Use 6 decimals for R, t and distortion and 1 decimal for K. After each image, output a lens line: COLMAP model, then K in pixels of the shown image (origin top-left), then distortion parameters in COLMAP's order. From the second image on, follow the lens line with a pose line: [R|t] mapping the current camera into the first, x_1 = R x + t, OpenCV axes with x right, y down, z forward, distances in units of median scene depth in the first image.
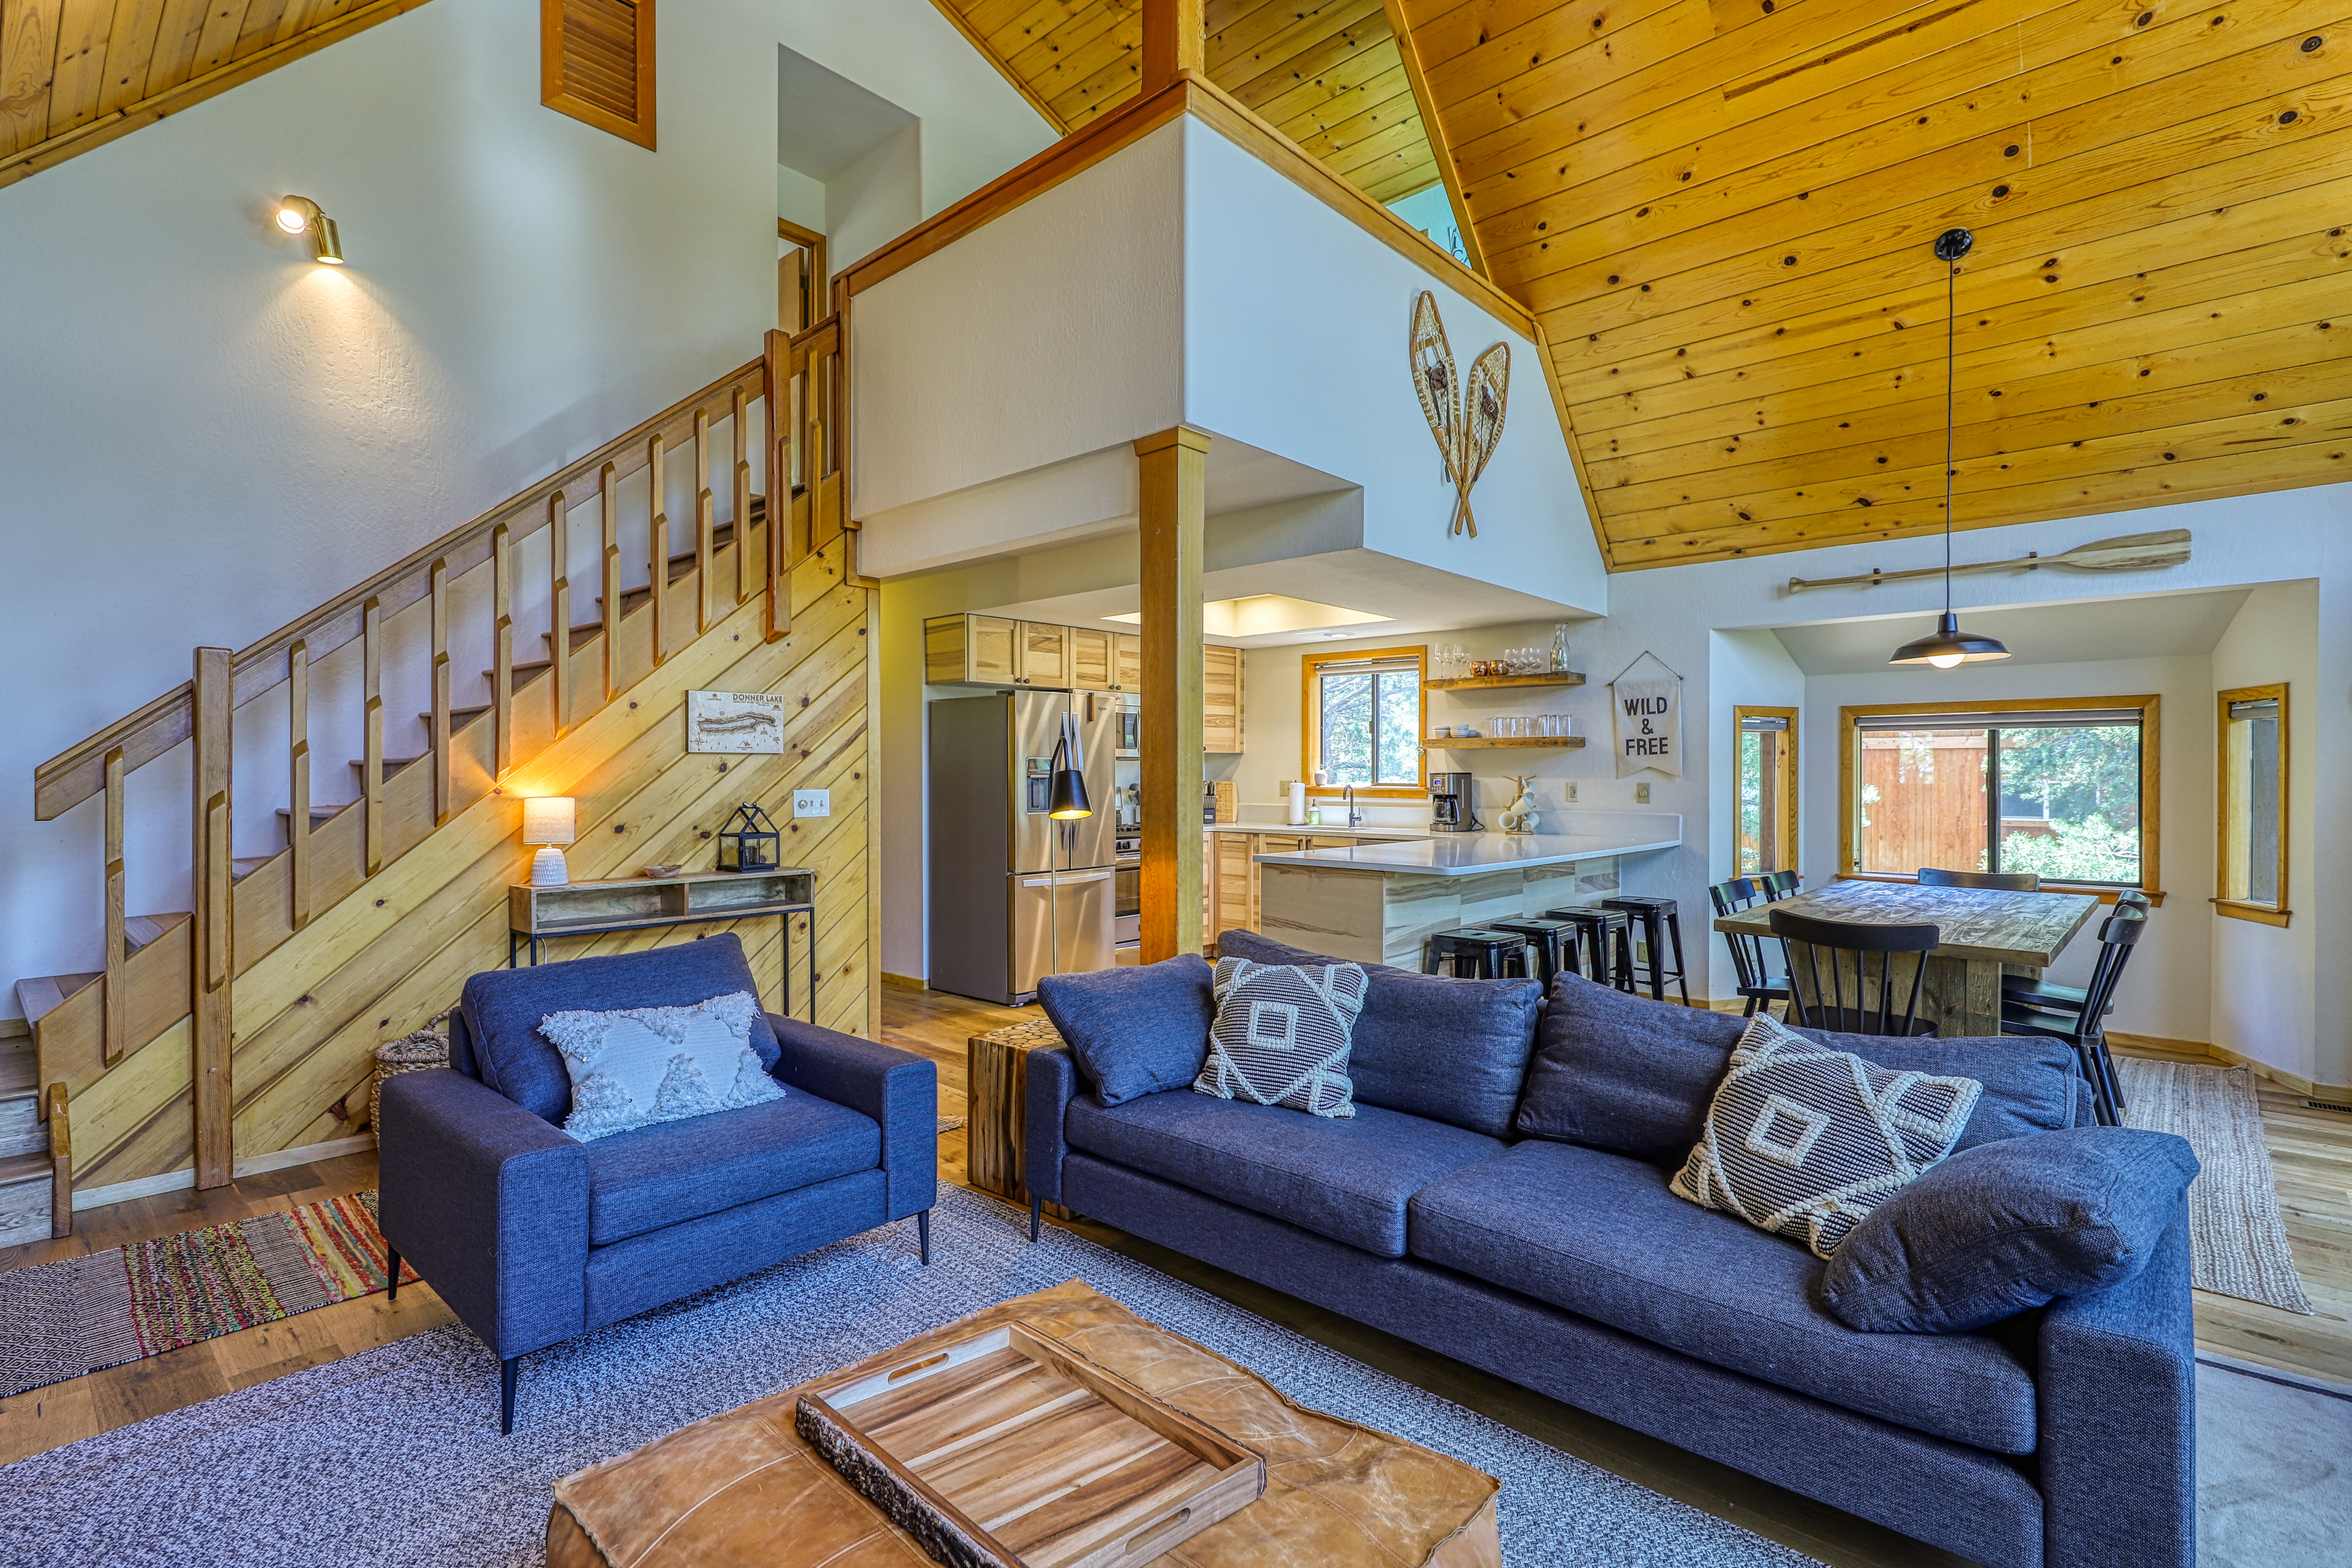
lens RADIAL K [[1099.2, 0, 1163.7], [0, 1099.2, 791.8], [0, 0, 1]] dist [0.001660, -0.000247]
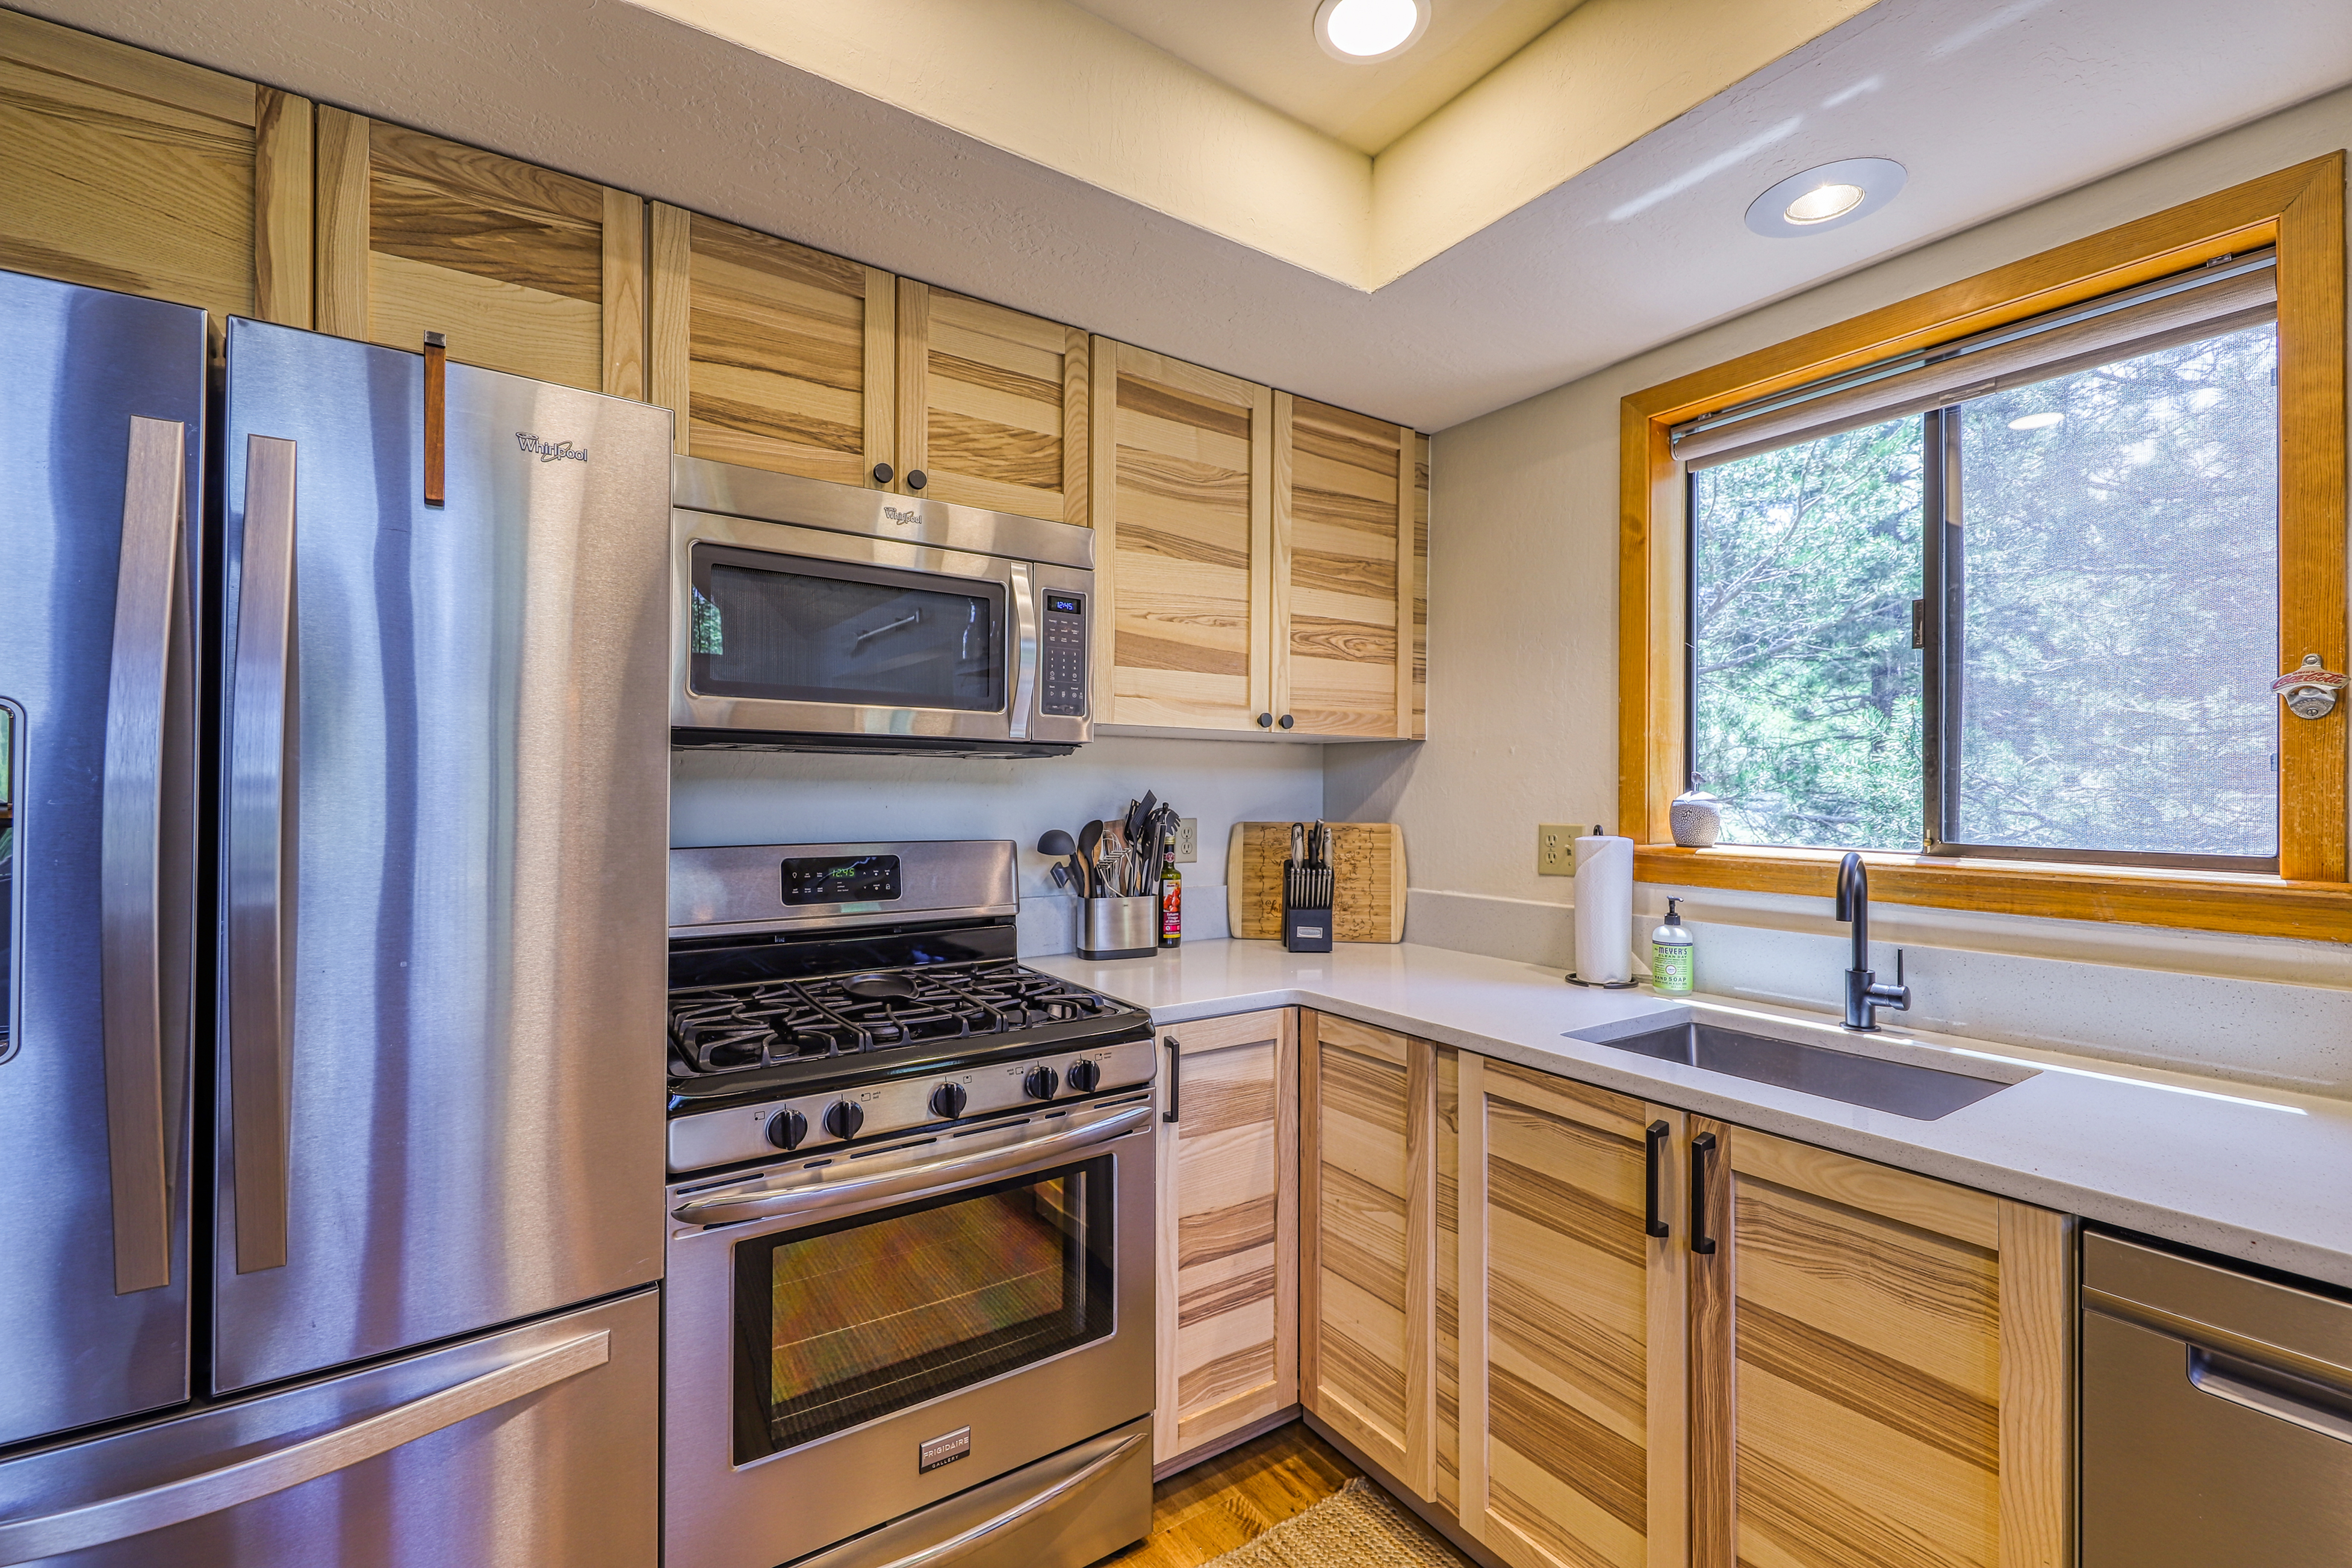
lens RADIAL K [[1008.9, 0, 1176.6], [0, 1008.9, 783.2], [0, 0, 1]] dist [-0.000118, -0.000907]
pose [[0.976529, 0.004878, -0.215332, 0.072468], [-0.010470, 0.999637, -0.024834, -0.014876], [0.215133, 0.026505, 0.976225, 0.755498]]
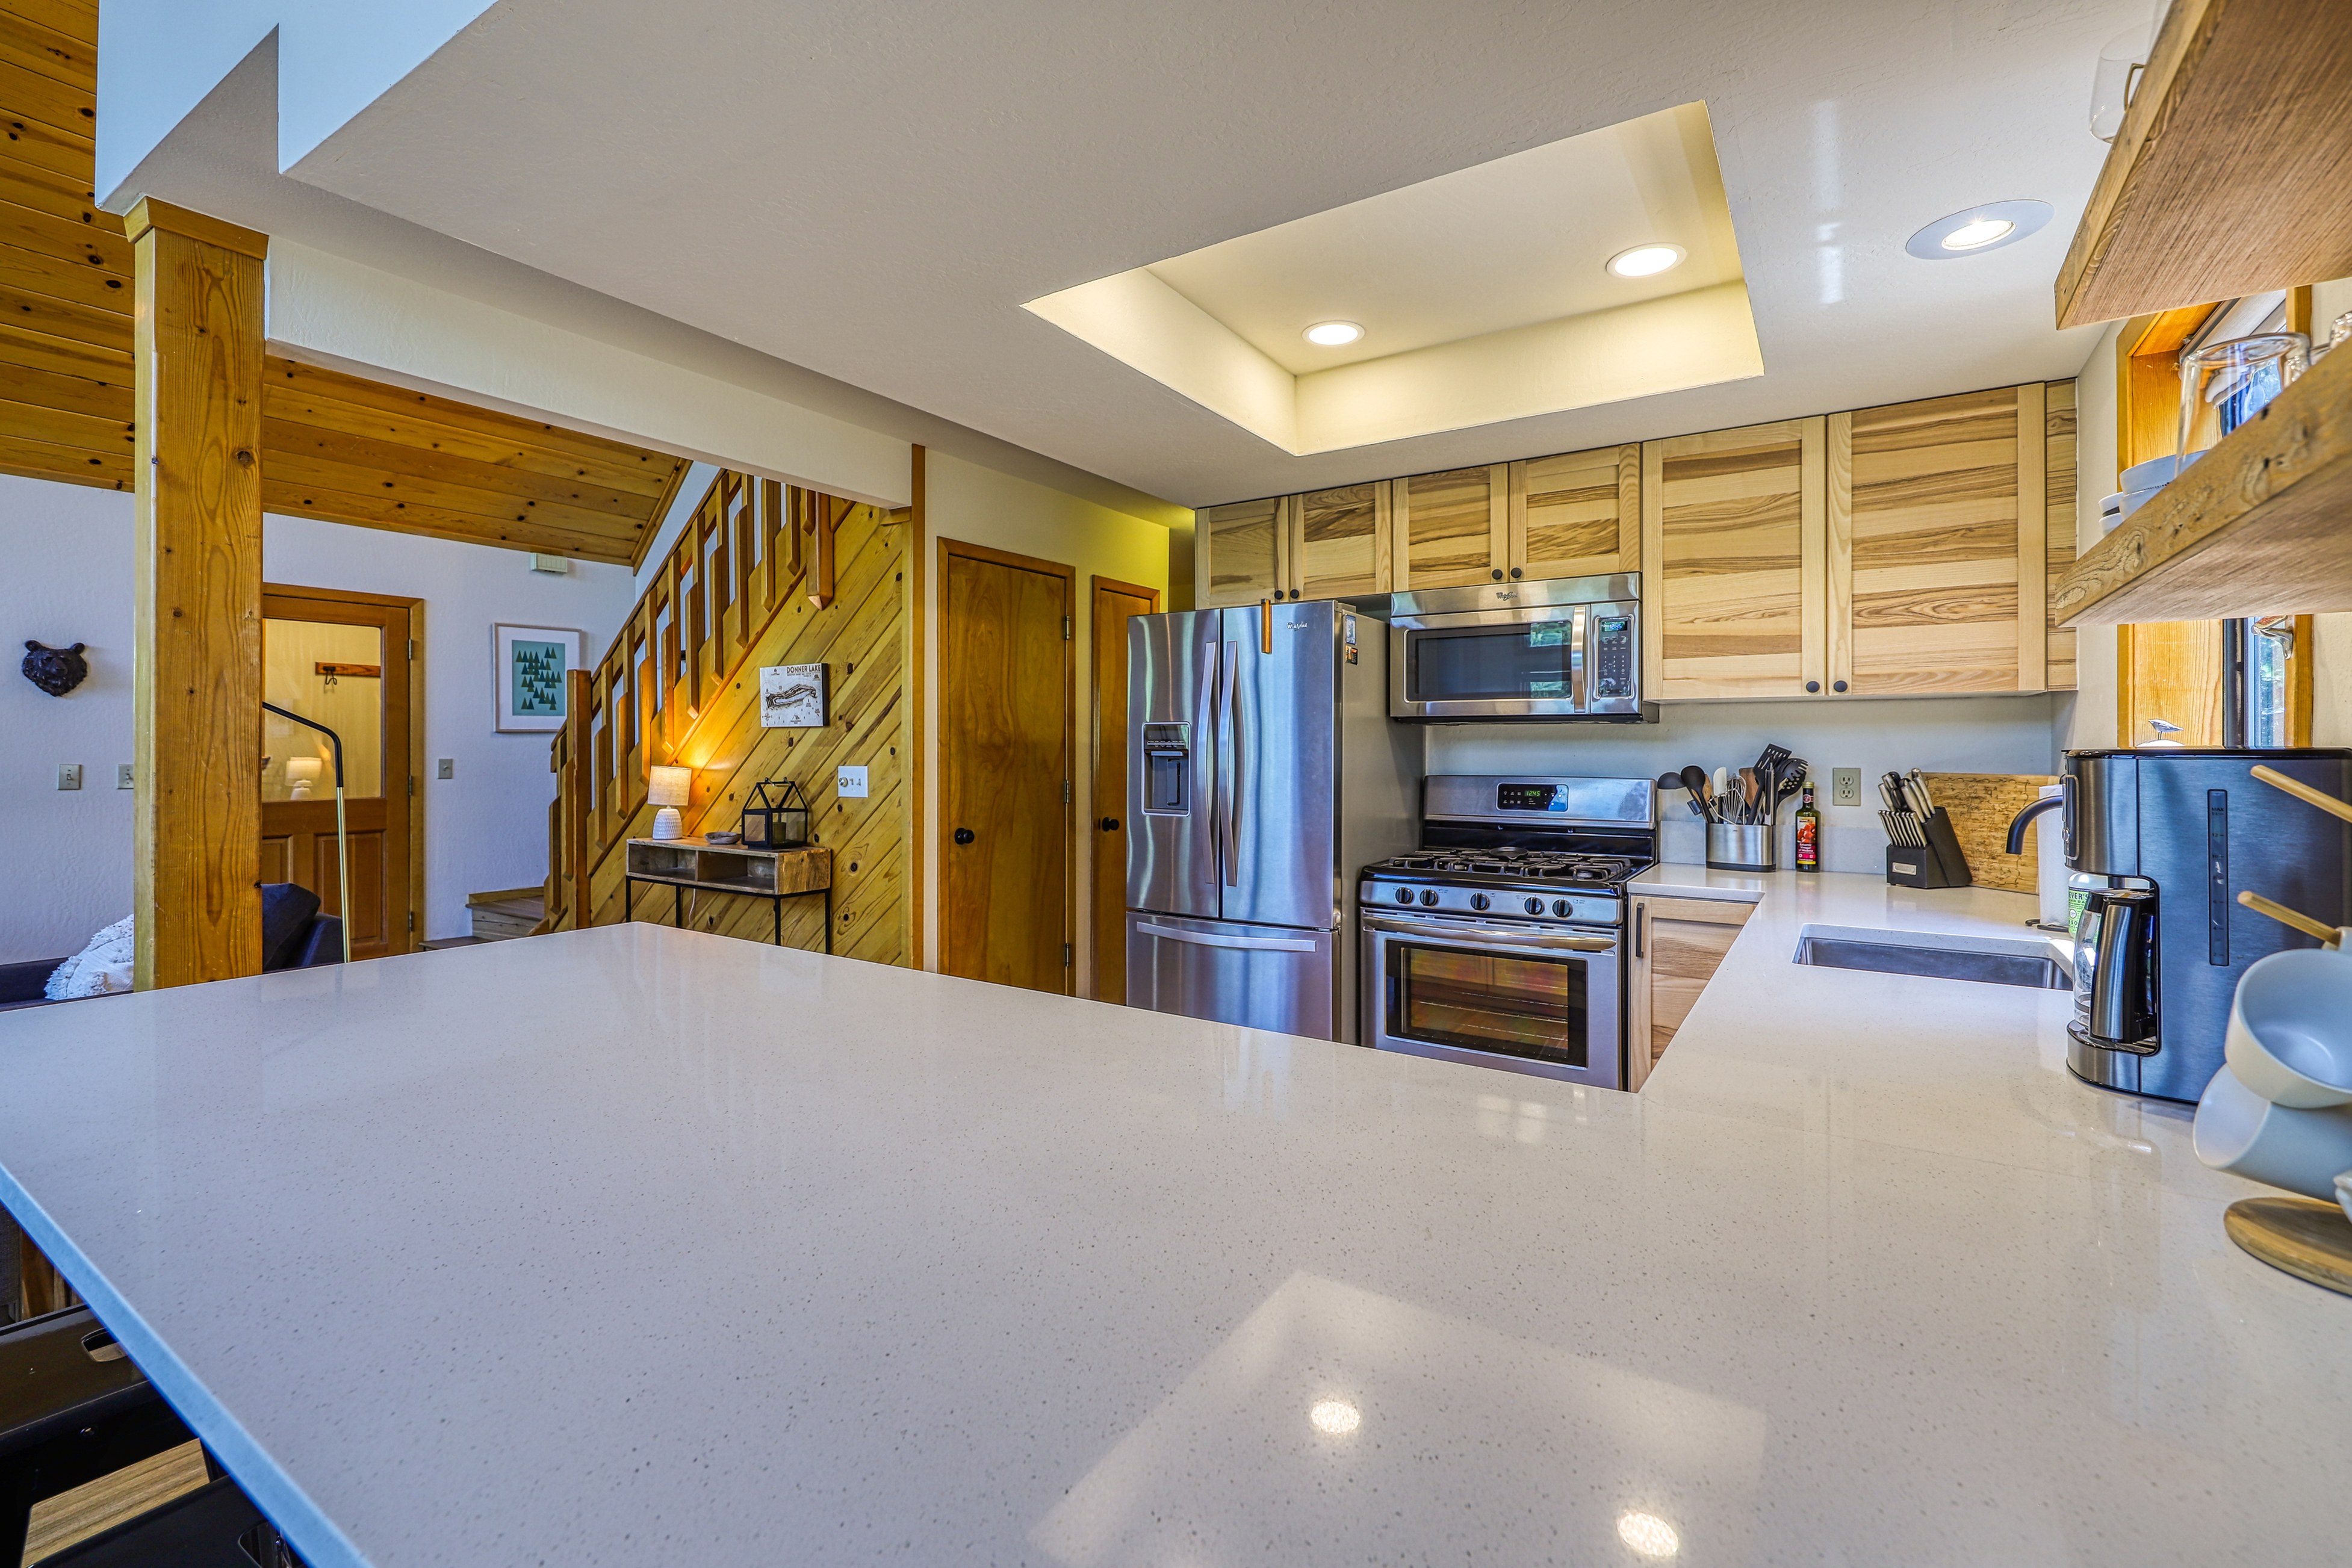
lens RADIAL K [[1008.9, 0, 1195.1], [0, 1008.9, 743.9], [0, 0, 1]] dist [-0.000118, -0.000907]
pose [[0.182858, -0.000855, -0.983139, 0.360055], [-0.017819, 0.999832, -0.004184, -0.014585], [0.982978, 0.018284, 0.182812, 0.761268]]
